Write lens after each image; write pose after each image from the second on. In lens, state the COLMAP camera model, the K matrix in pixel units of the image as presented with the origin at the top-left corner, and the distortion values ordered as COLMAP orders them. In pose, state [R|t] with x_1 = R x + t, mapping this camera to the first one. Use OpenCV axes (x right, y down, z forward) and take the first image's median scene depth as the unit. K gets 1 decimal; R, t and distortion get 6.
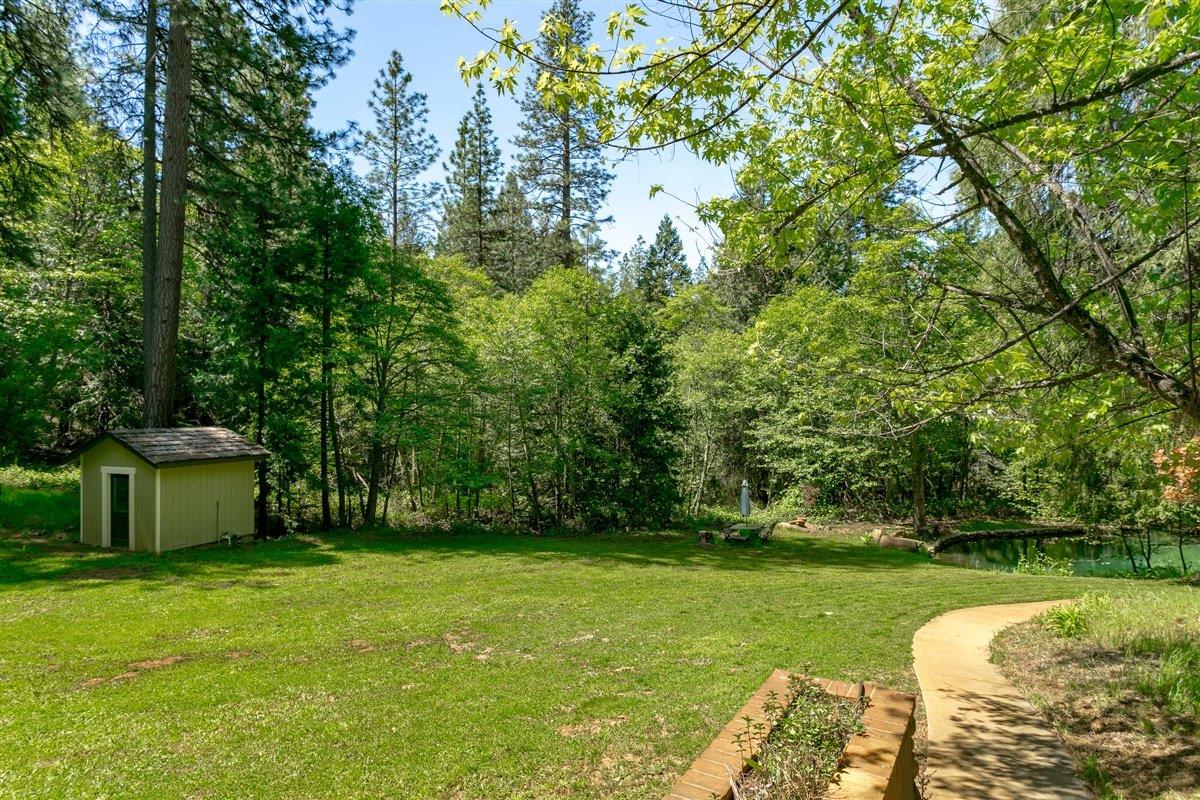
lens RADIAL K [[680.6, 0, 588.9], [0, 680.6, 398.3], [0, 0, 1]] dist [-0.007396, 0.000913]
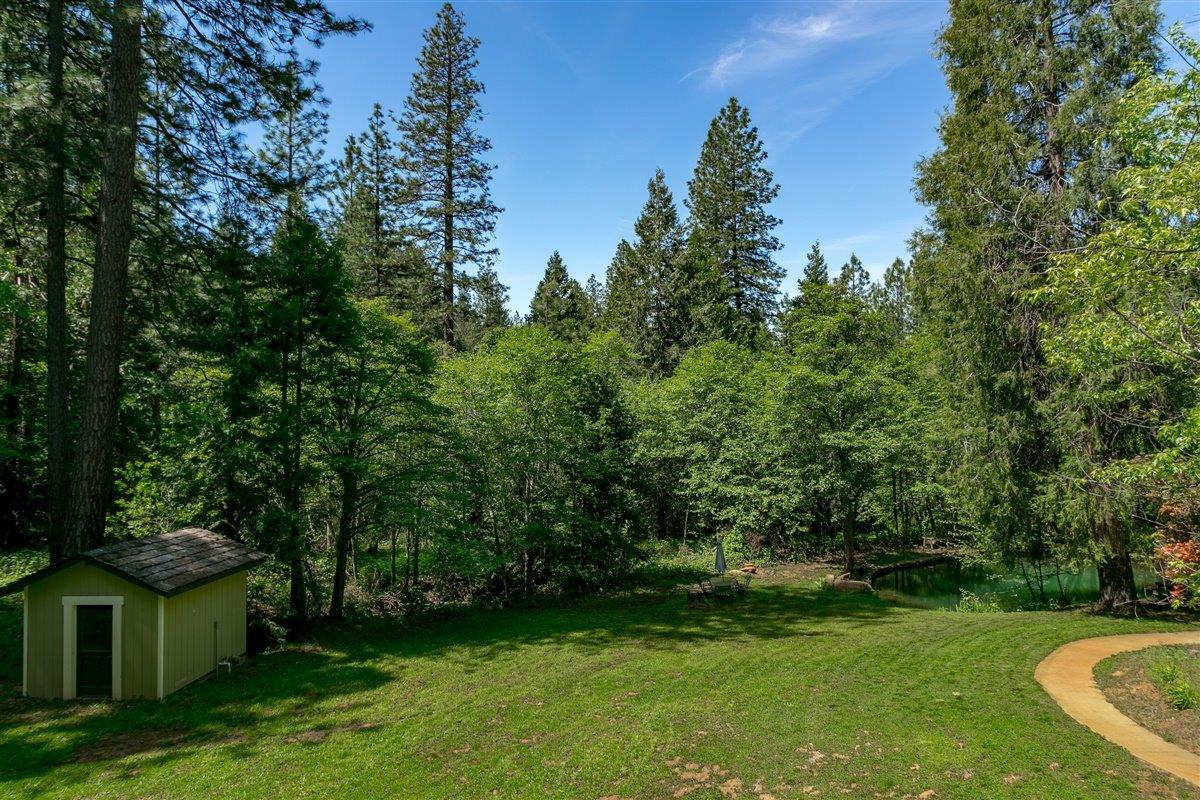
lens RADIAL K [[695.9, 0, 599.7], [0, 695.9, 388.8], [0, 0, 1]] dist [0.002252, 0.001951]
pose [[0.946928, -0.001832, 0.321440, -0.199890], [0.008067, 0.999804, -0.018064, -0.063391], [-0.321344, 0.019698, 0.946758, 0.012115]]
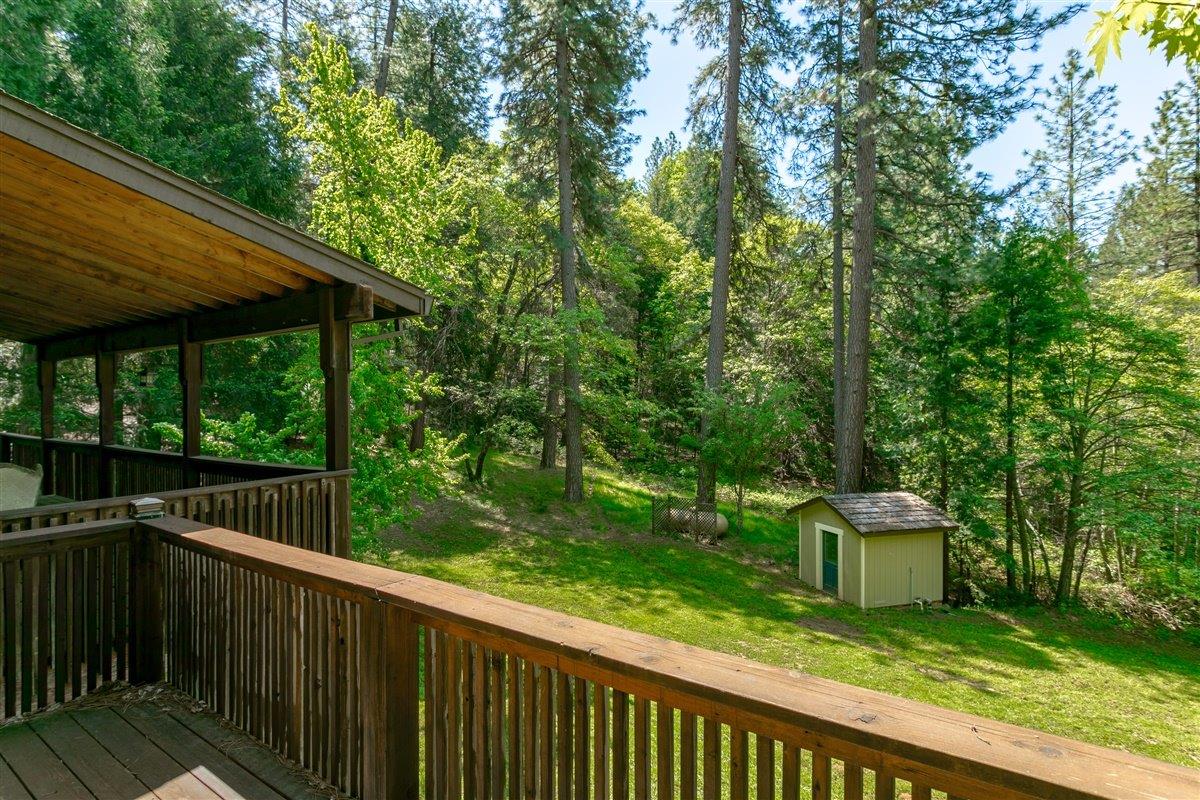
lens RADIAL K [[628.9, 0, 602.5], [0, 628.9, 396.2], [0, 0, 1]] dist [0.003714, -0.000239]
pose [[0.647125, 0.000045, -0.762384, -0.053592], [0.011332, 0.999889, 0.009678, -0.073212], [0.762299, -0.014903, 0.647053, -0.010843]]
